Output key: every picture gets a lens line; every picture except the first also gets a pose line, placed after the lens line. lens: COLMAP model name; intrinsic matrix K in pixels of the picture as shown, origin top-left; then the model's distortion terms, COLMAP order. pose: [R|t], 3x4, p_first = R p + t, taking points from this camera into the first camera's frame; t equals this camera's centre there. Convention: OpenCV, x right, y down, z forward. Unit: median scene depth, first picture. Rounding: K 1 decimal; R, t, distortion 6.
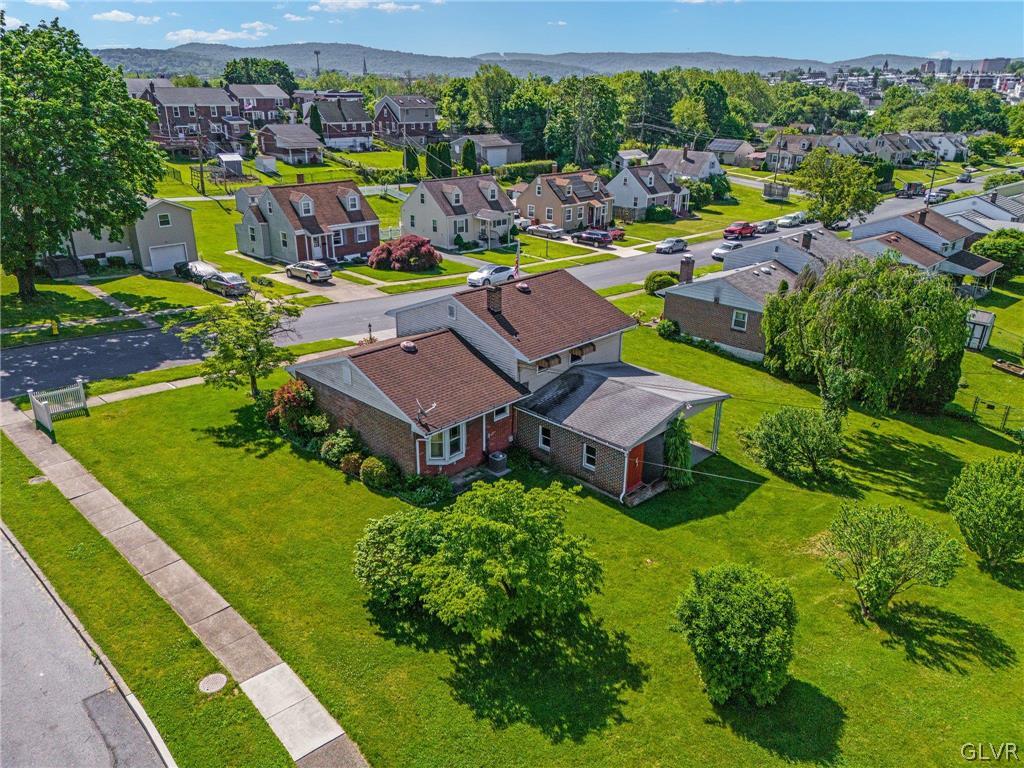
lens RADIAL K [[733.9, 0, 510.6], [0, 733.9, 438.5], [0, 0, 1]] dist [0.034855, -0.000444]
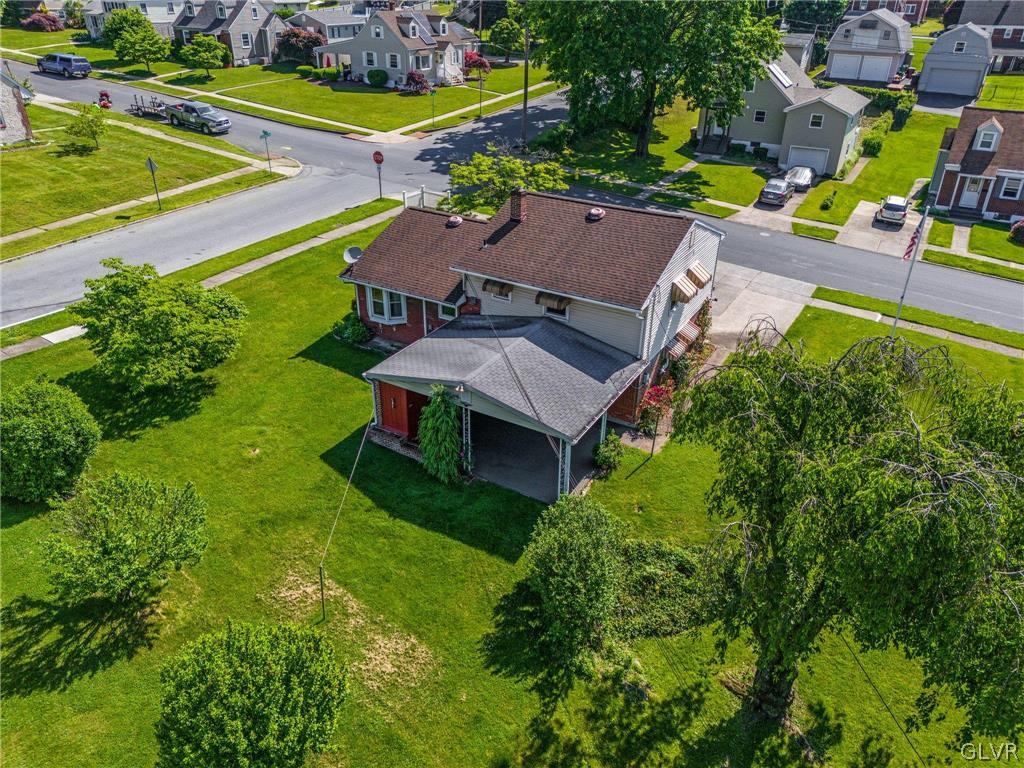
lens RADIAL K [[776.8, 0, 512.0], [0, 776.8, 384.0], [0, 0, 1]] dist [0.047340, -0.008515]
pose [[0.235598, 0.450399, -0.861182, 0.710826], [-0.440246, 0.839453, 0.318594, -0.244035], [0.866416, 0.304072, 0.396060, 0.549295]]
